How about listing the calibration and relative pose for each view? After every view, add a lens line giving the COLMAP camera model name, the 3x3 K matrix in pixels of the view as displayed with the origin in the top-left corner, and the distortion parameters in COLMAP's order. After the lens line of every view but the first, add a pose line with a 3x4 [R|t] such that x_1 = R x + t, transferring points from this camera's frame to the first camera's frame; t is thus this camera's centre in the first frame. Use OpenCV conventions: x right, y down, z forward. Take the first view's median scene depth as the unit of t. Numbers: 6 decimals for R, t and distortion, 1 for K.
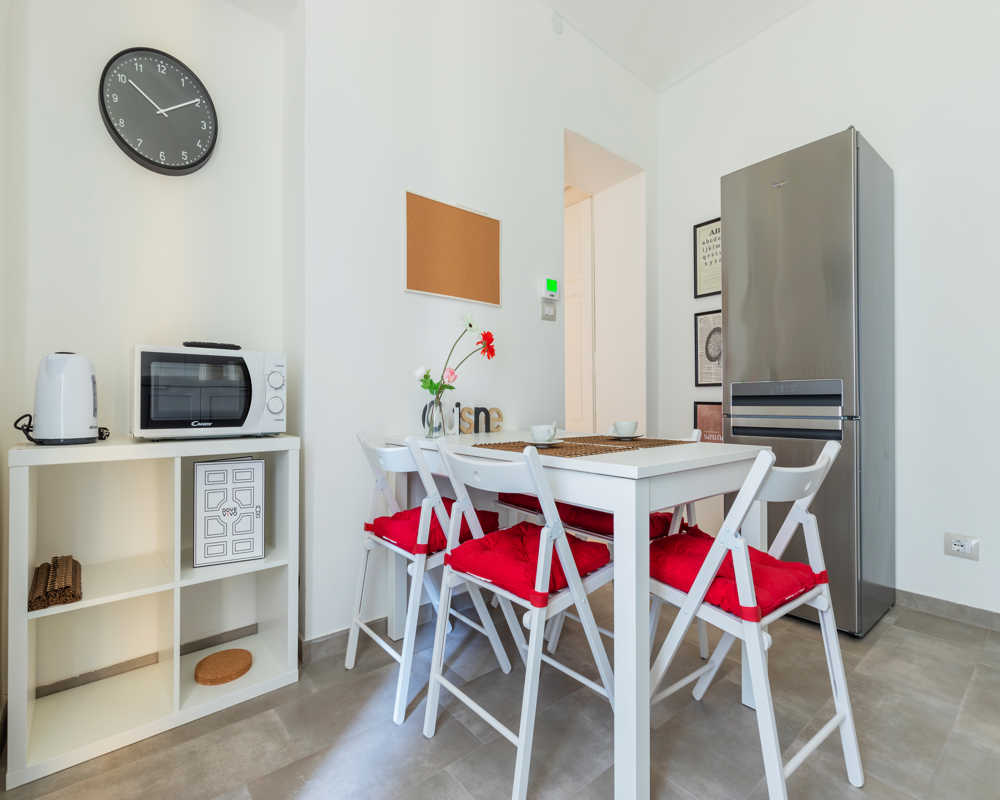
lens RADIAL K [[486.7, 0, 496.6], [0, 486.7, 398.4], [0, 0, 1]] dist [0.000797, 0.000075]
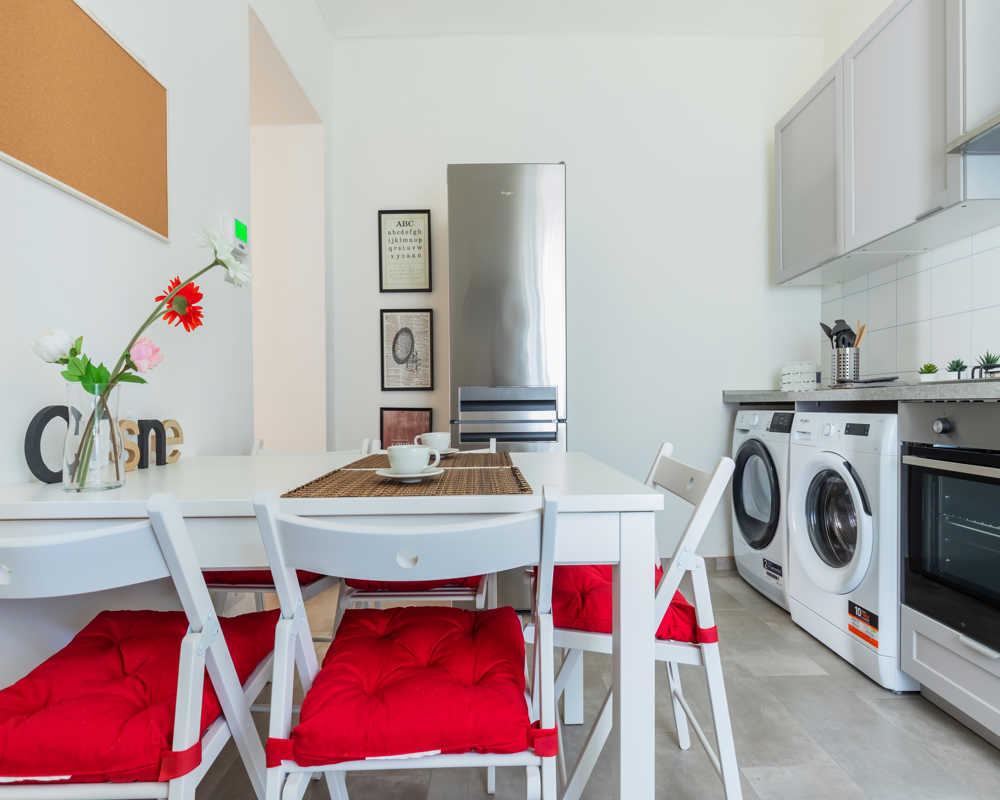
lens RADIAL K [[486.7, 0, 530.6], [0, 486.7, 411.9], [0, 0, 1]] dist [0.000797, 0.000075]
pose [[0.611038, -0.013222, 0.791491, -0.191993], [0.001594, 0.999879, 0.015472, 0.001857], [-0.791599, -0.008192, 0.610986, 0.324940]]
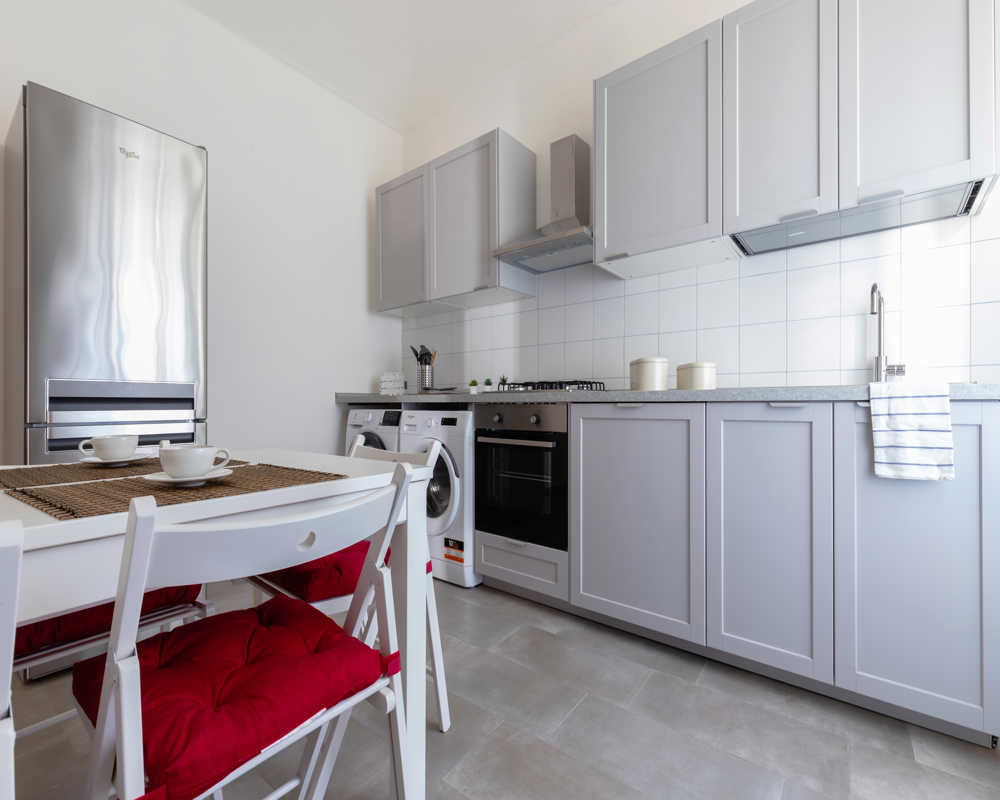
lens RADIAL K [[447.0, 0, 506.2], [0, 447.0, 404.3], [0, 0, 1]] dist [-0.003943, -0.000151]
pose [[-0.241961, 0.001970, 0.970284, -0.335653], [-0.005172, 0.999981, -0.003320, 0.004195], [-0.970272, -0.005822, -0.241946, 0.521749]]
